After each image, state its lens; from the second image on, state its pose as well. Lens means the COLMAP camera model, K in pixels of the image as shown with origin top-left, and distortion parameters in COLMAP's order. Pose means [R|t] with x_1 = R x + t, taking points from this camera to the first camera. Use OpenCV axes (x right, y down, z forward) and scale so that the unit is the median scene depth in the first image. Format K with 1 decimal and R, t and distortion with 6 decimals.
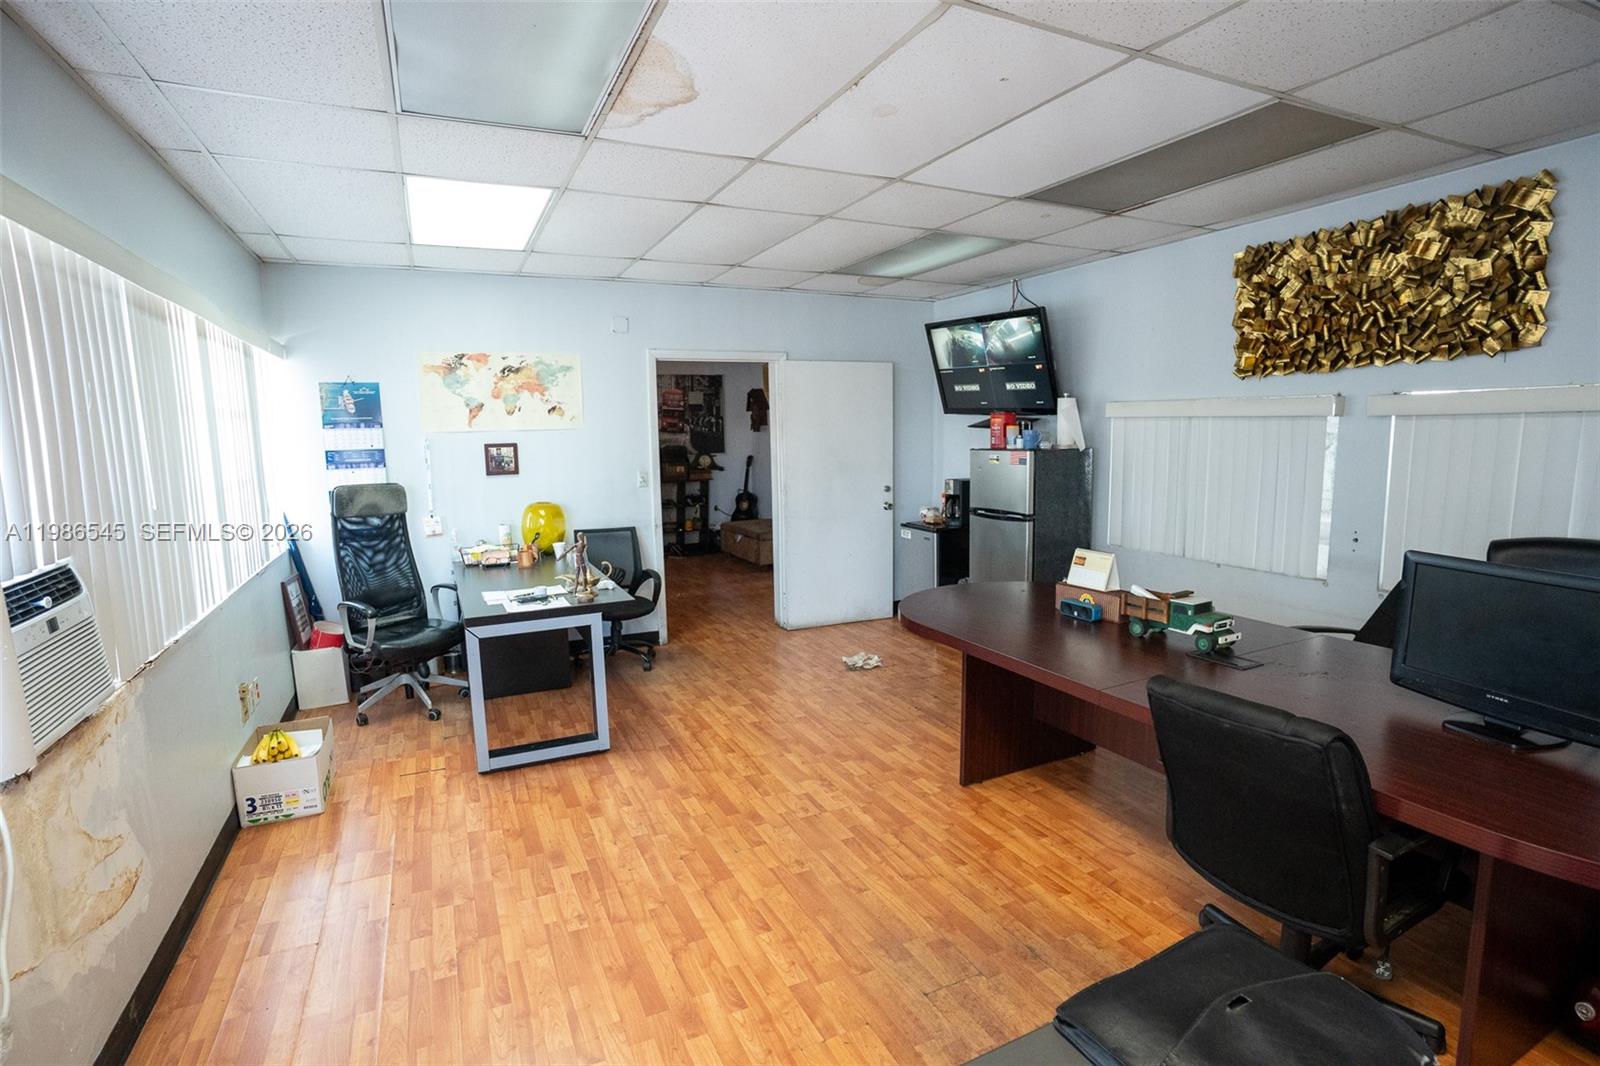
lens RADIAL K [[784.9, 0, 809.1], [0, 784.9, 529.4], [0, 0, 1]] dist [-0.076464, 0.037850]
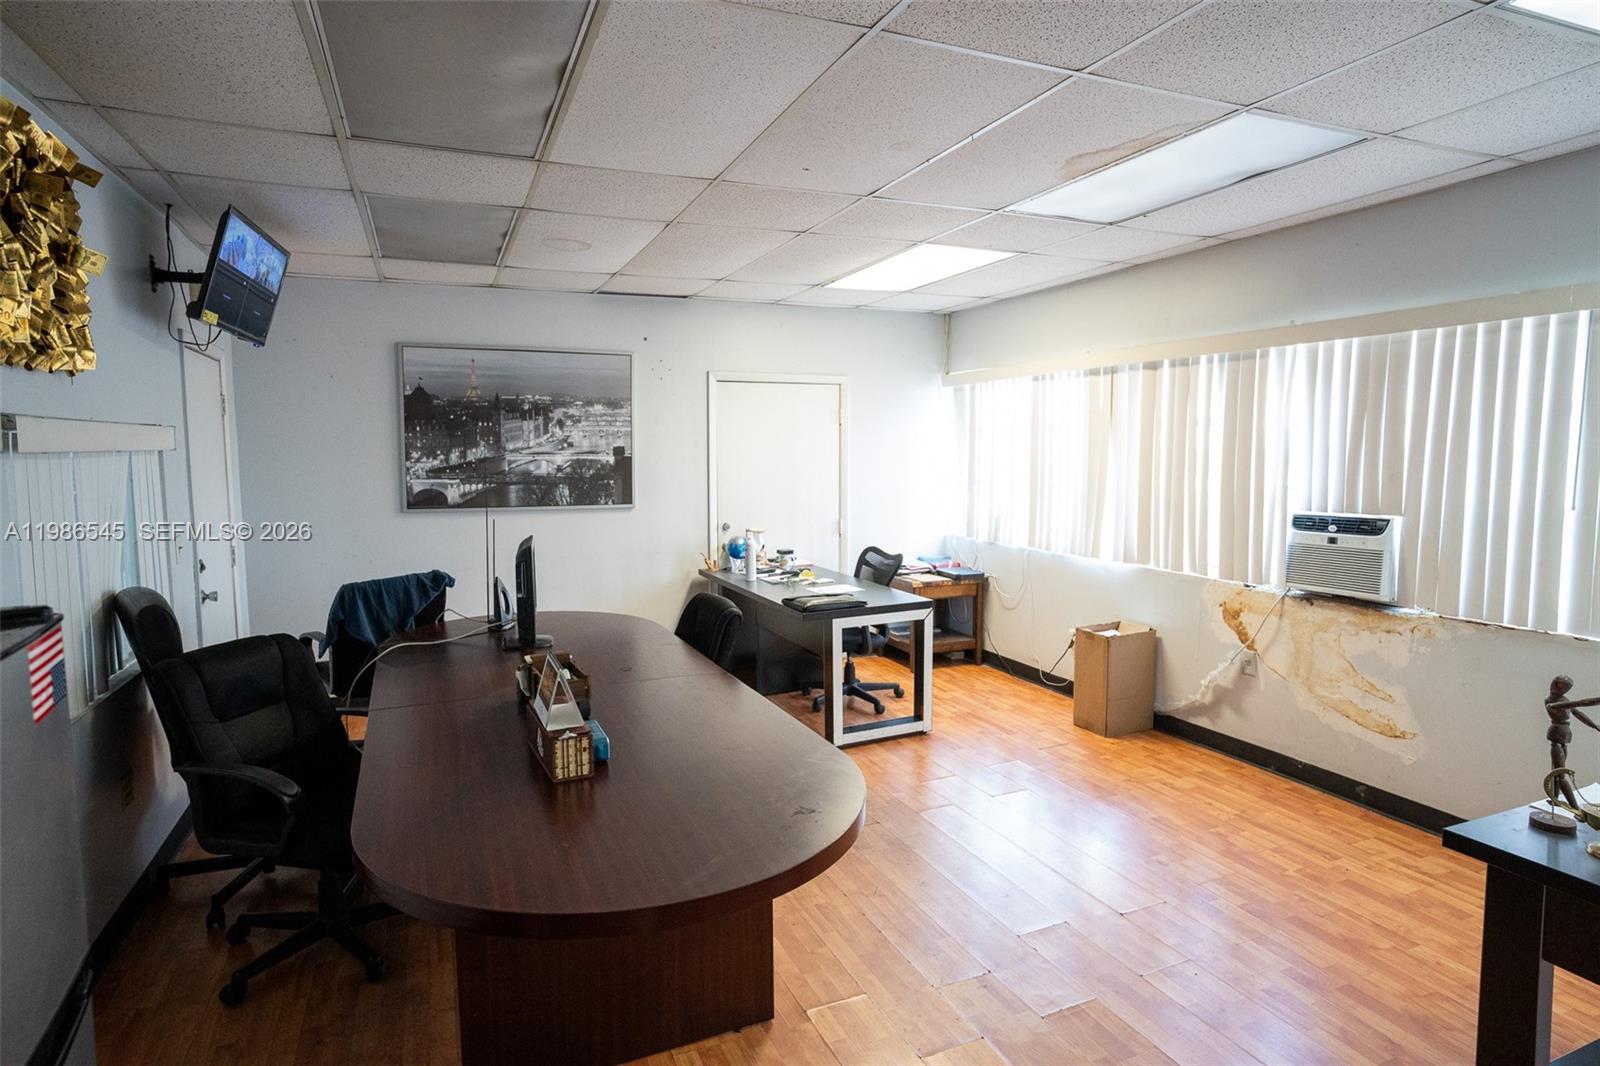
lens RADIAL K [[904.3, 0, 798.8], [0, 904.3, 526.7], [0, 0, 1]] dist [-0.053477, 0.054254]
pose [[-0.998364, 0.020493, 0.053384, 0.122523], [0.031472, 0.976378, 0.213766, -0.213944], [-0.047743, 0.215096, -0.975425, 1.580046]]
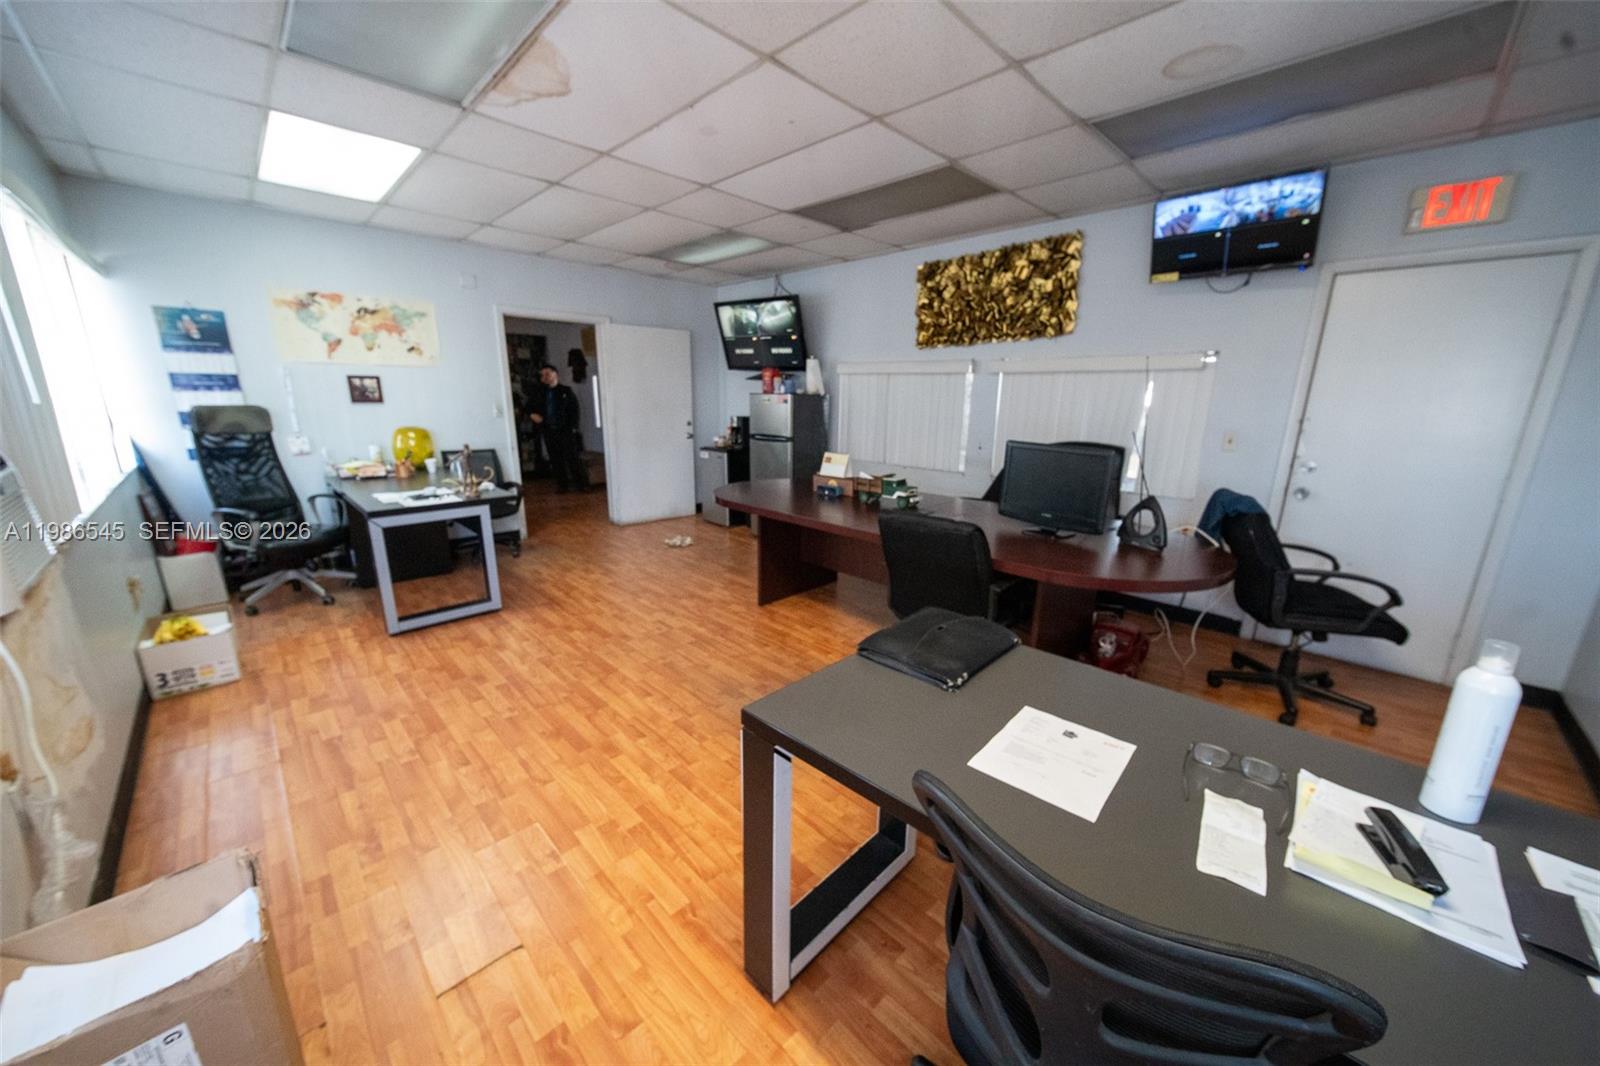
lens RADIAL K [[565.5, 0, 810.1], [0, 565.5, 536.1], [0, 0, 1]] dist [0.000195, -0.000158]
pose [[0.941271, -0.054578, 0.333213, -0.076693], [0.015188, 0.992695, 0.119694, 0.052791], [-0.337311, -0.107603, 0.935223, -0.083206]]
